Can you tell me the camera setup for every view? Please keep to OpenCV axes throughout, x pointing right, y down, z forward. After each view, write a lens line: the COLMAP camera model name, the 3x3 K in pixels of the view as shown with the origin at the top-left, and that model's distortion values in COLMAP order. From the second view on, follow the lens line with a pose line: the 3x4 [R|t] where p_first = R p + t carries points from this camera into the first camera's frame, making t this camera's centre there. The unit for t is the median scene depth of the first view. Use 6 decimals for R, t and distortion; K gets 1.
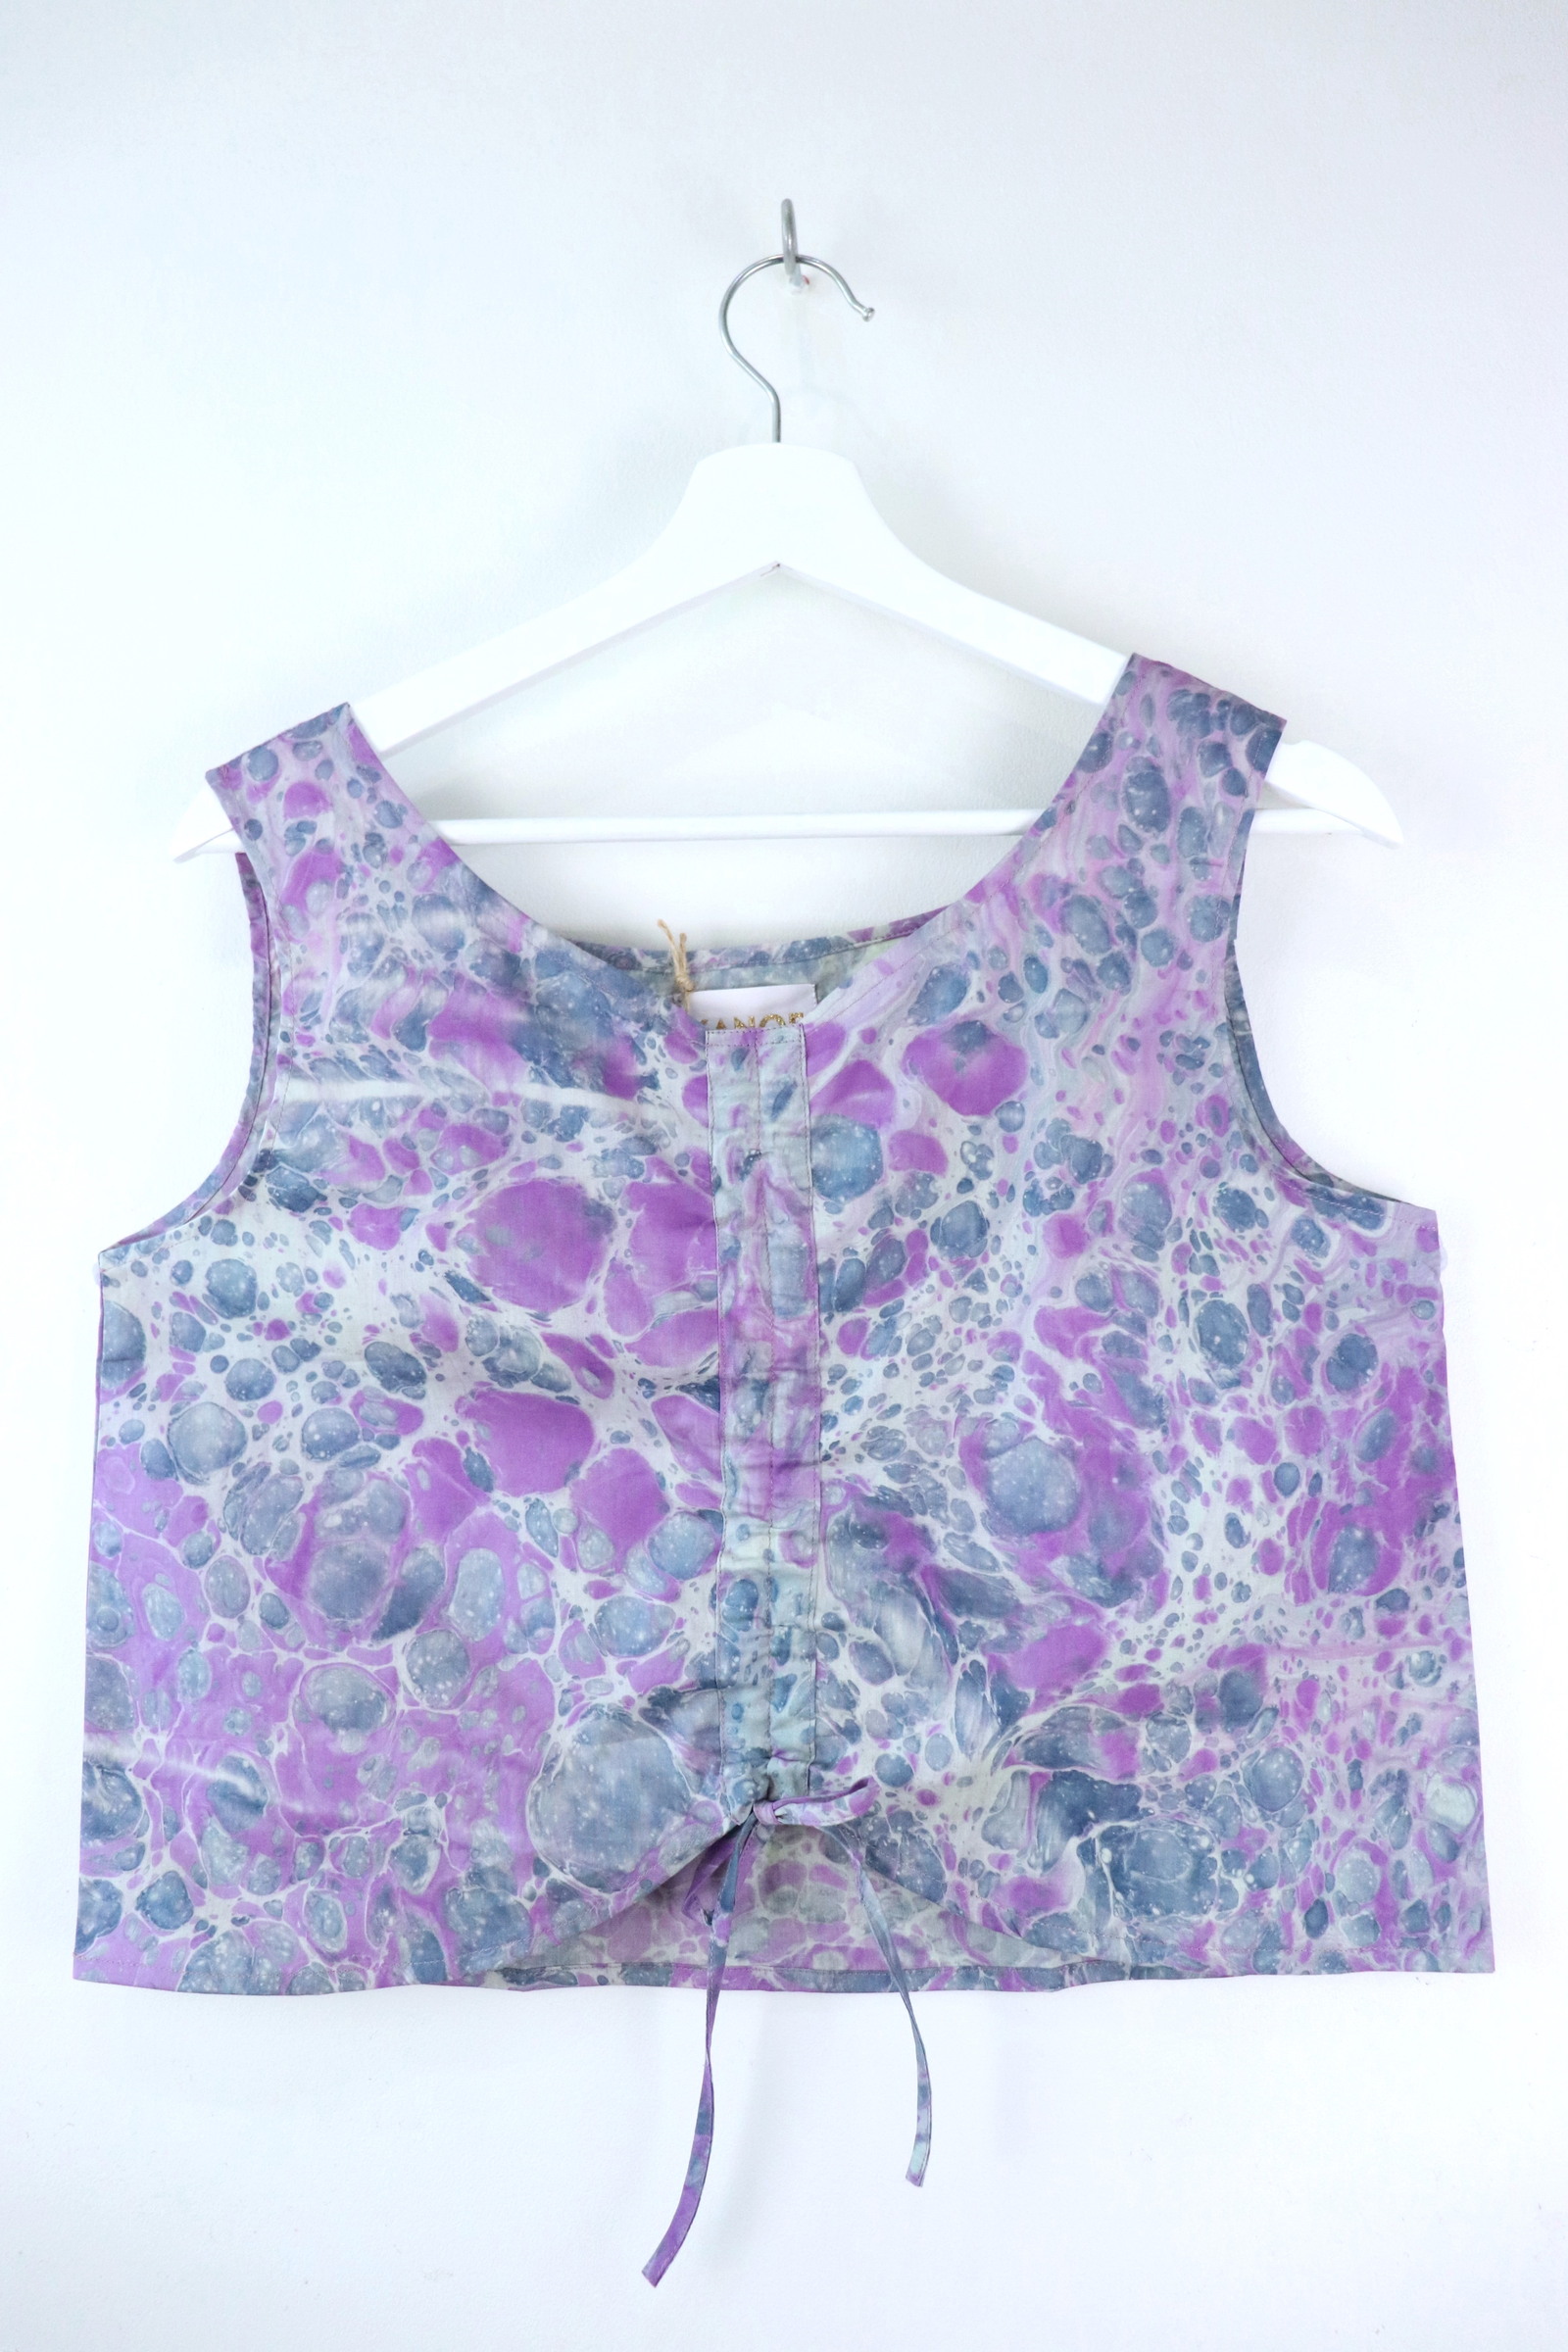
lens RADIAL K [[1971.8, 0, 786.7], [0, 1971.8, 1173.2], [0, 0, 1]] dist [-0.202320, 0.168618]
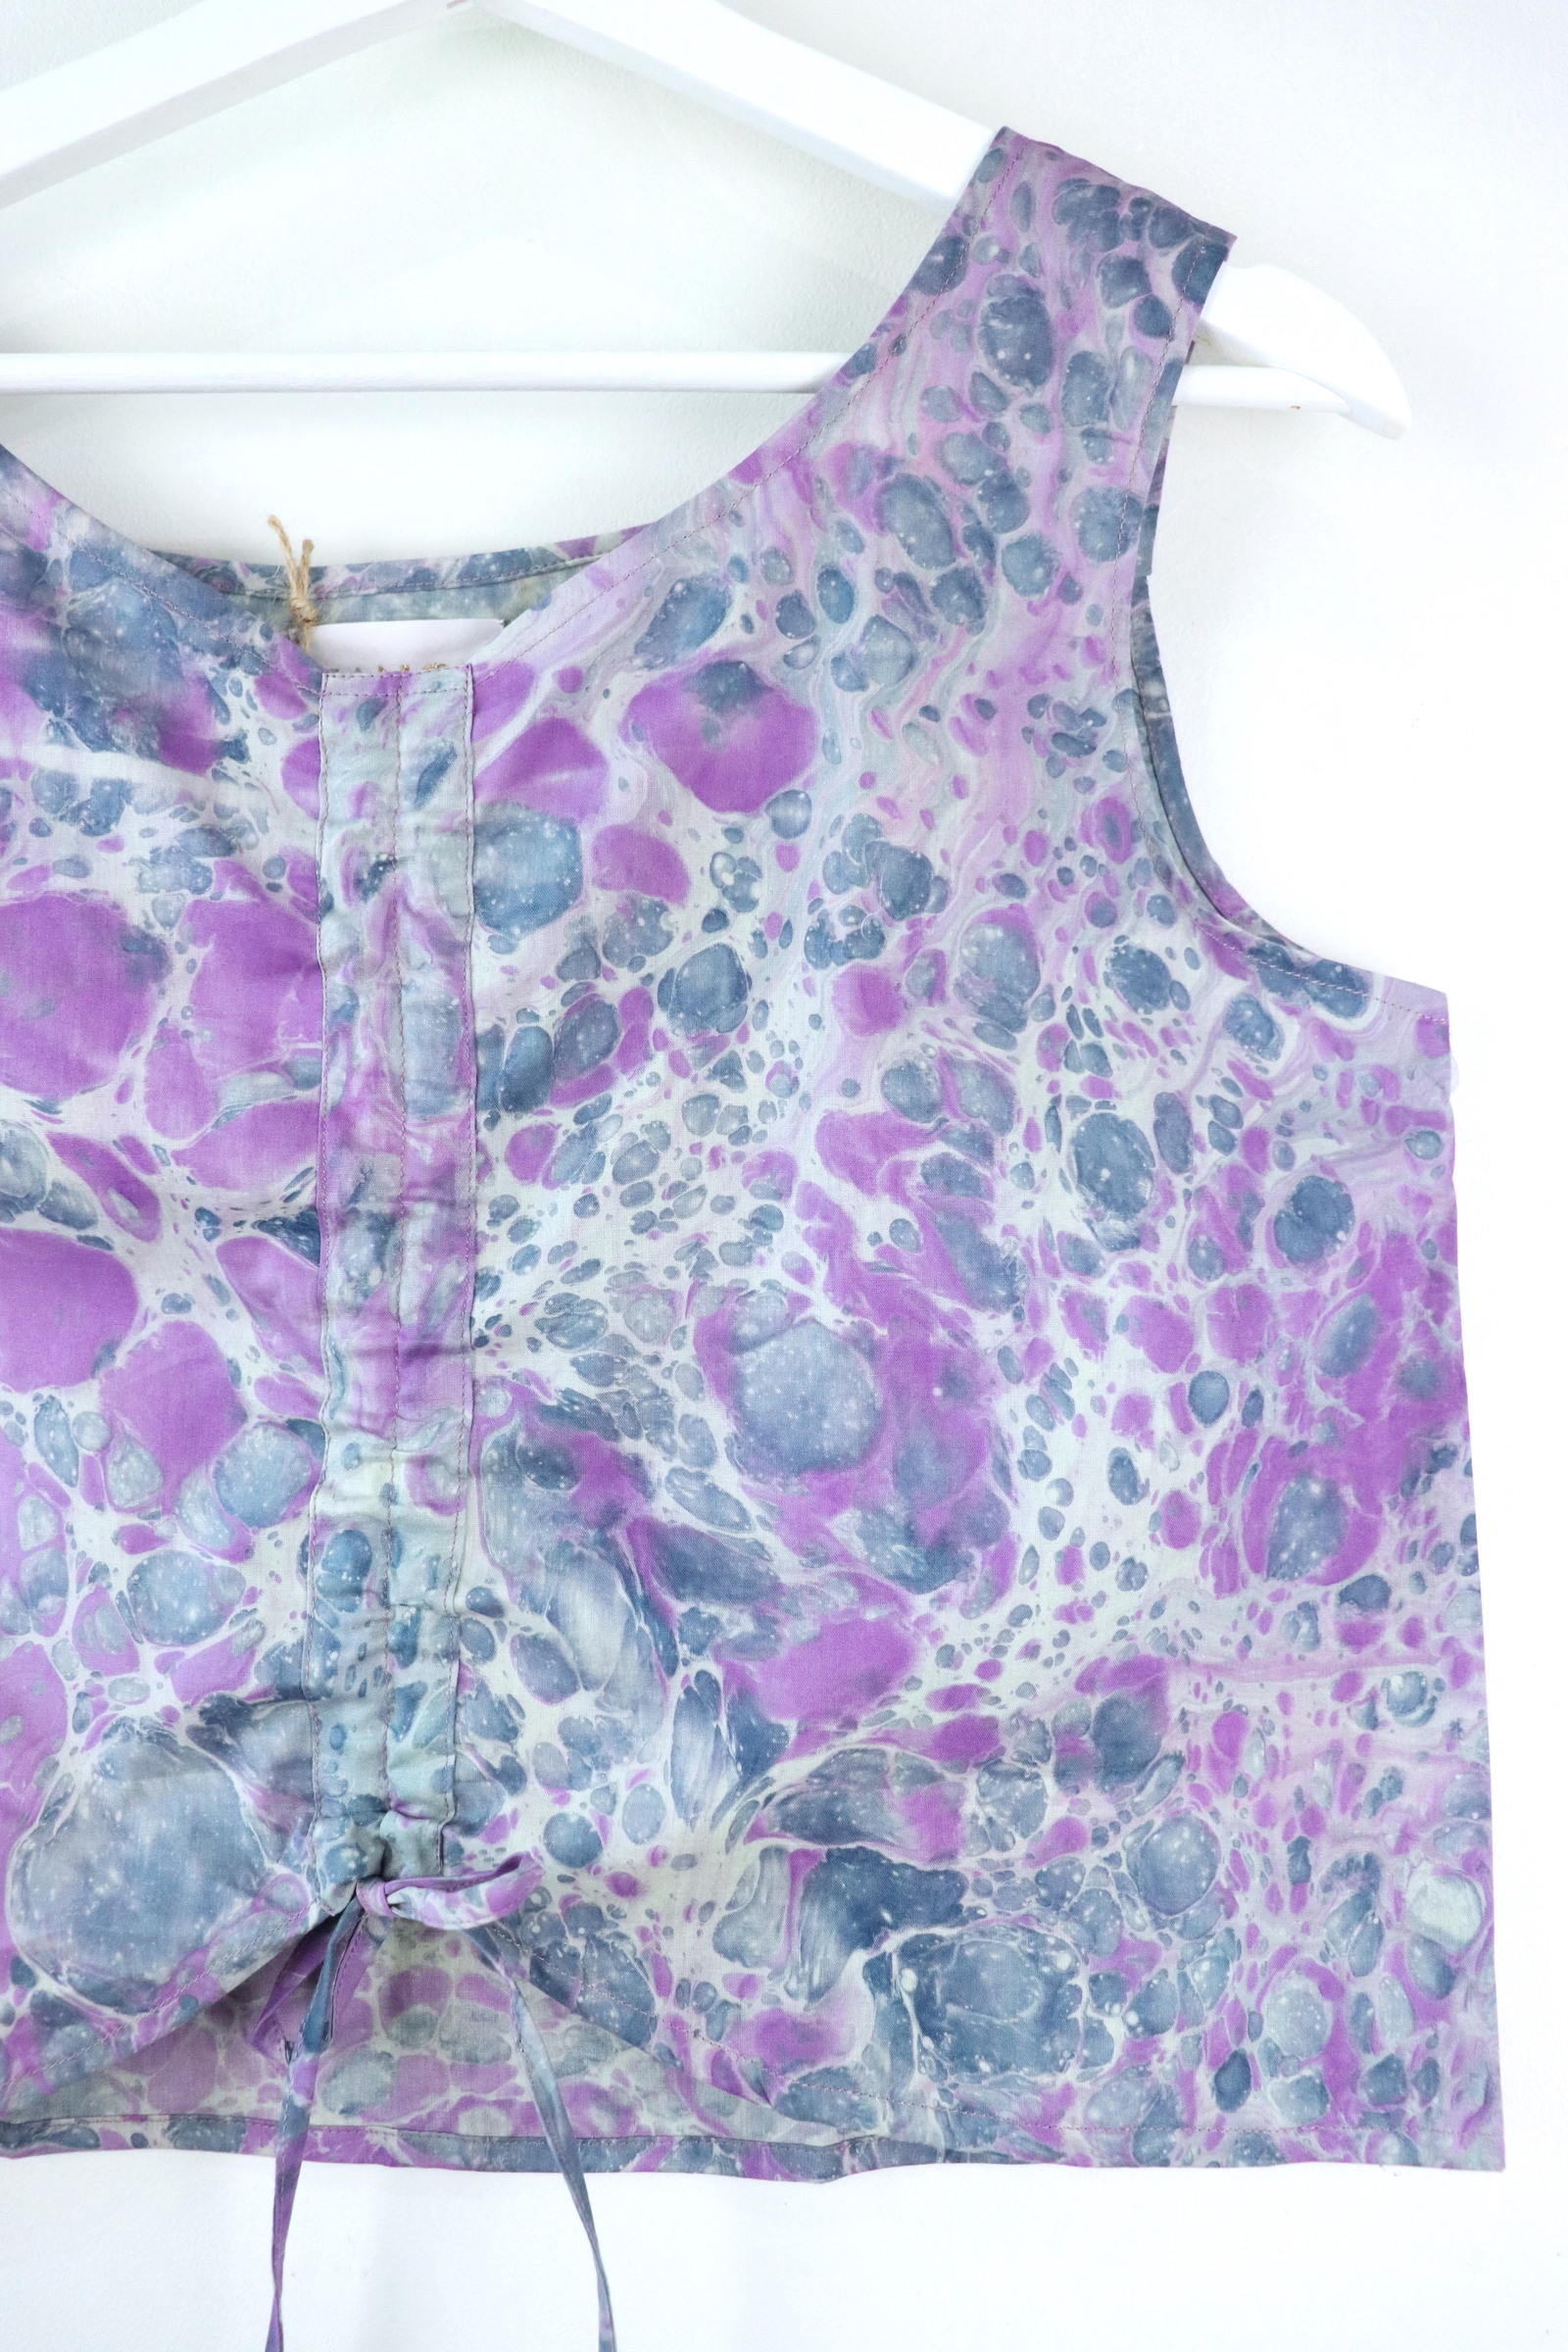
lens RADIAL K [[1971.8, 0, 792.2], [0, 1971.8, 1179.4], [0, 0, 1]] dist [-0.202320, 0.168618]
pose [[0.998381, 0.030594, 0.047953, 0.088064], [-0.031195, 0.999443, 0.011838, 0.081999], [-0.047564, -0.013314, 0.998779, 0.365334]]
